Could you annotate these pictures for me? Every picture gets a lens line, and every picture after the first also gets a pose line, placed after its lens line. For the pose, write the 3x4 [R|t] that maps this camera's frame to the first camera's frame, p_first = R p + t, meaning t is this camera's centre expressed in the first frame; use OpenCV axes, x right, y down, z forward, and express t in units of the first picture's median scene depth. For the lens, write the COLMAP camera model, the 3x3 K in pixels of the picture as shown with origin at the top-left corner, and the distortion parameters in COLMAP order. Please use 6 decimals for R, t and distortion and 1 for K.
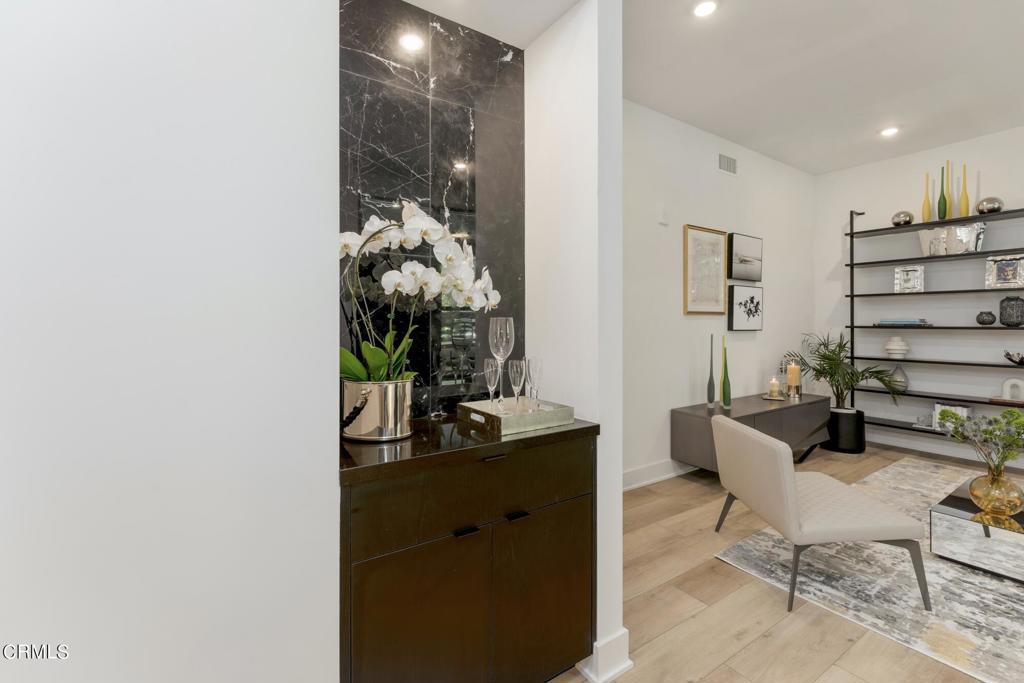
lens RADIAL K [[446.1, 0, 512.8], [0, 446.1, 319.9], [0, 0, 1]] dist [-0.001130, -0.000149]
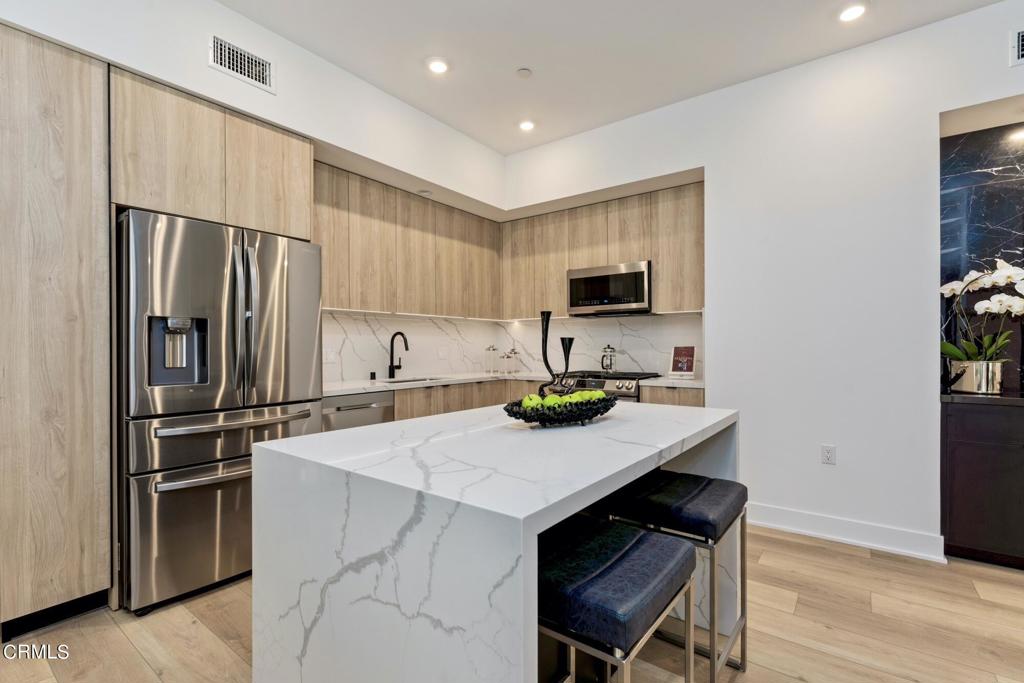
lens RADIAL K [[458.0, 0, 512.0], [0, 458.0, 341.5], [0, 0, 1]] dist [-0.000469, -0.000192]
pose [[0.325635, -0.001229, -0.945495, 0.356780], [0.005717, 0.999983, 0.000669, 0.017944], [0.945478, -0.005623, 0.325637, -0.586017]]
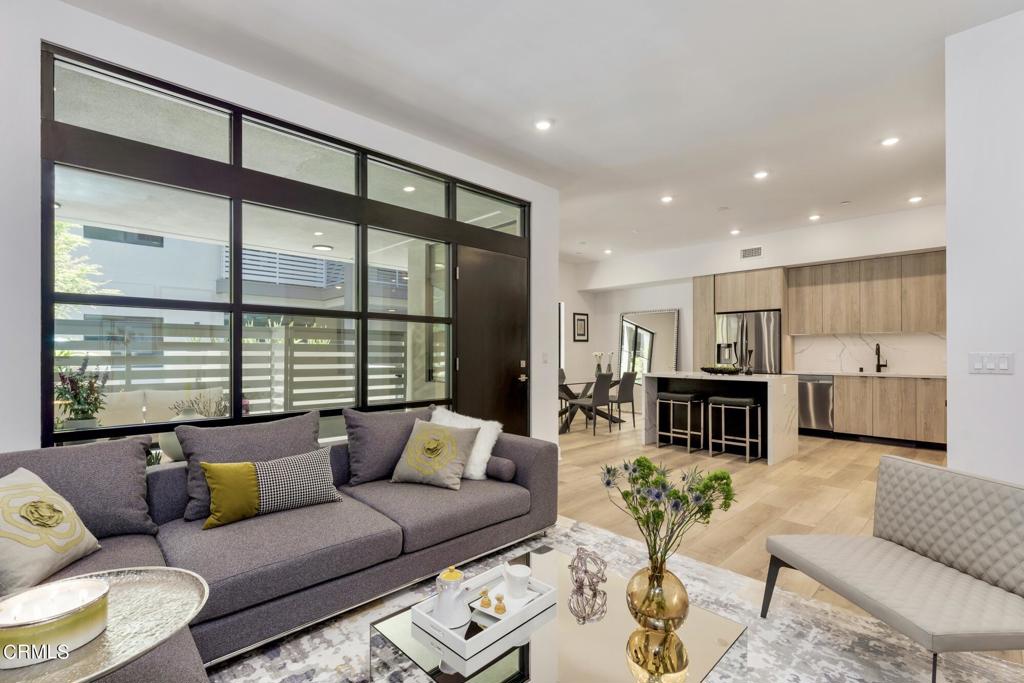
lens RADIAL K [[437.7, 0, 512.0], [0, 437.7, 341.5], [0, 0, 1]] dist [0.001978, 0.000398]
pose [[-0.986482, -0.000839, -0.163869, 0.957407], [0.002470, 0.999797, -0.019989, 0.016479], [0.163852, -0.020123, -0.986280, 1.097146]]
